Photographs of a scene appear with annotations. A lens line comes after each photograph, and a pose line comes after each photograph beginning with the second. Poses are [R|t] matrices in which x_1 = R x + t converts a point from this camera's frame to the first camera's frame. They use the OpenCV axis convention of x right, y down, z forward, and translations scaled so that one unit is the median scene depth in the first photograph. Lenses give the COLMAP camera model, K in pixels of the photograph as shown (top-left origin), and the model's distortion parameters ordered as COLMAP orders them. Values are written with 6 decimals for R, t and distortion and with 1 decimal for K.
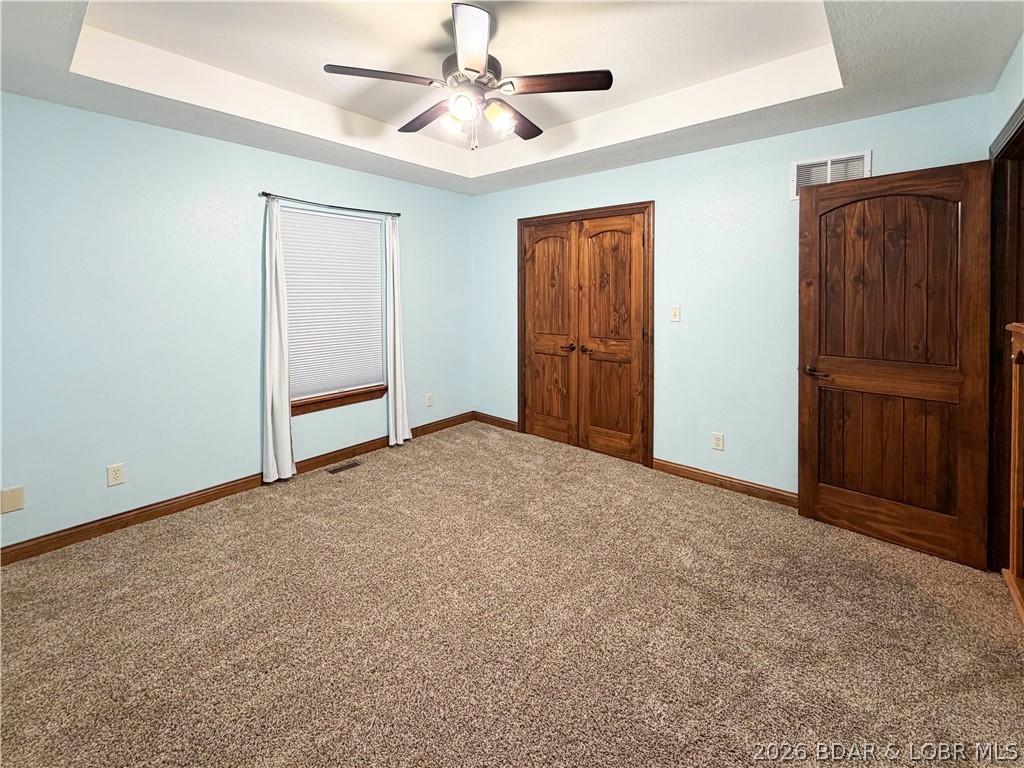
lens RADIAL K [[410.4, 0, 508.4], [0, 410.4, 385.4], [0, 0, 1]] dist [-0.000649, -0.000223]
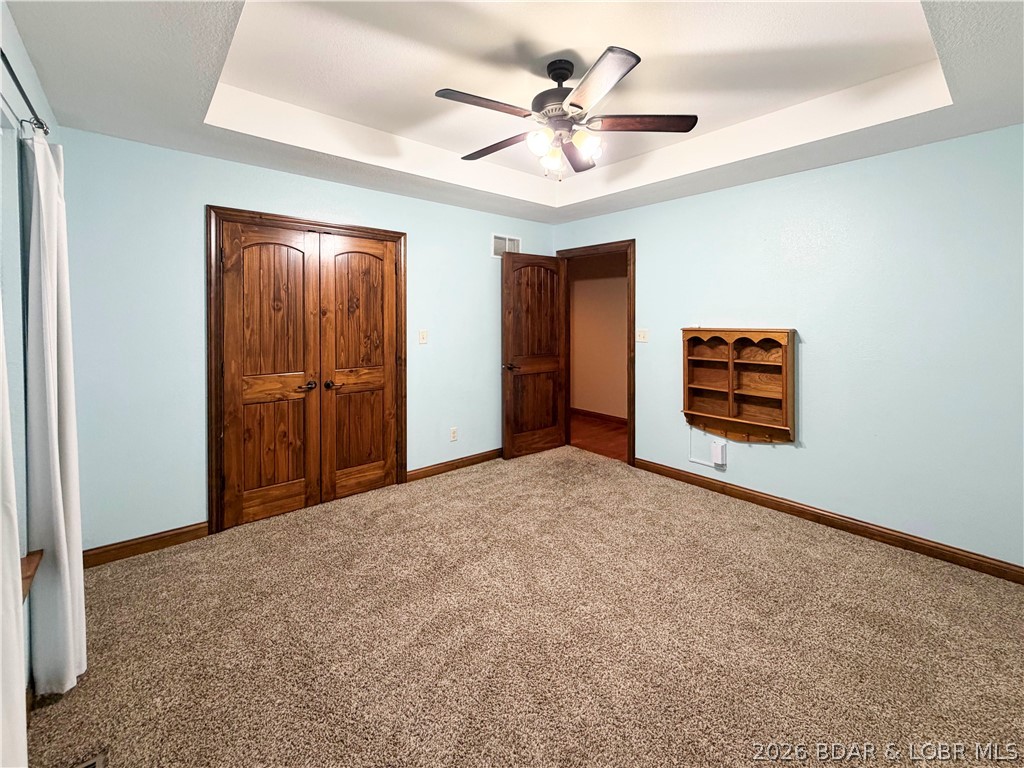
lens RADIAL K [[410.4, 0, 508.4], [0, 410.4, 385.4], [0, 0, 1]] dist [-0.000649, -0.000223]
pose [[0.188667, -0.179020, 0.965586, -0.582416], [0.199034, 0.969809, 0.140914, -0.137704], [-0.961660, 0.165598, 0.218602, 0.483057]]
